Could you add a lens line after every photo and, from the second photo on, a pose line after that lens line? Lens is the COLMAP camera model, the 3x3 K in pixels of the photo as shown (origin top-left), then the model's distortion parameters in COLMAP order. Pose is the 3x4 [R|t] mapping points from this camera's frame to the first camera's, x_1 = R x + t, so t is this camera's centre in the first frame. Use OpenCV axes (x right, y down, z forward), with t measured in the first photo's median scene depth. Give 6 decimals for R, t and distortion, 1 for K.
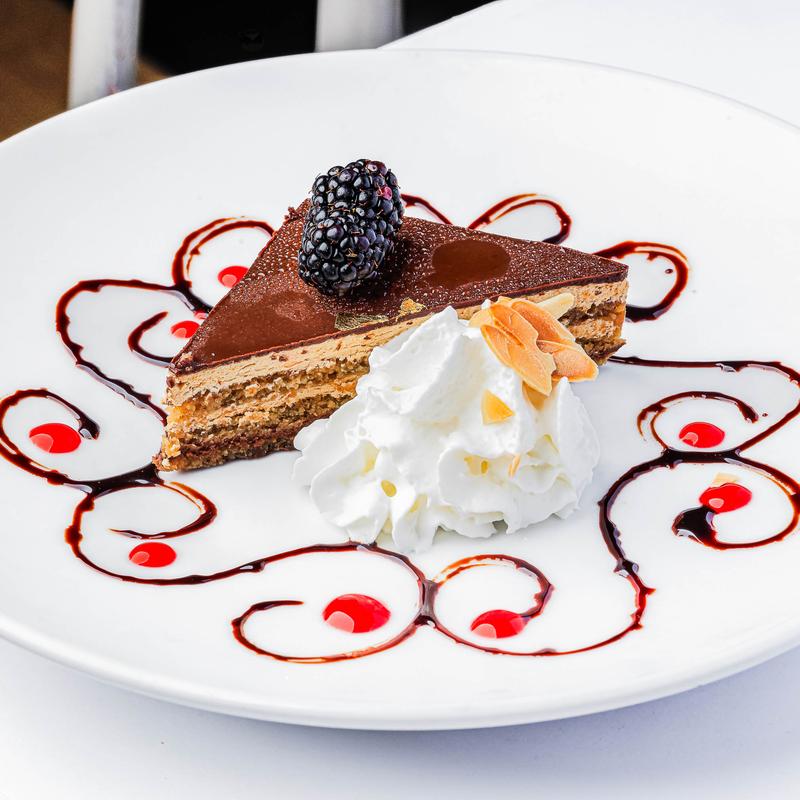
lens RADIAL K [[3859.8, 0, 401.4], [0, 3859.8, 399.9], [0, 0, 1]] dist [0.014799, 0.000000]
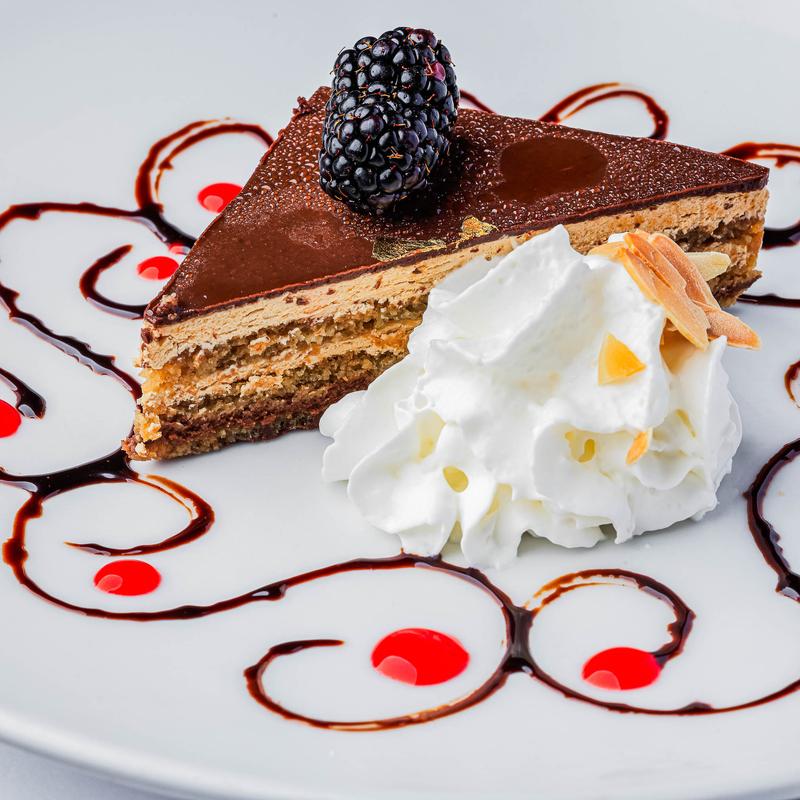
lens RADIAL K [[3859.8, 0, 398.3], [0, 3859.8, 400.4], [0, 0, 1]] dist [0.014799, 0.000000]
pose [[0.999456, -0.015763, 0.028983, -0.033816], [0.015691, 0.999873, 0.002728, 0.006053], [-0.029022, -0.002272, 0.999576, 0.279792]]
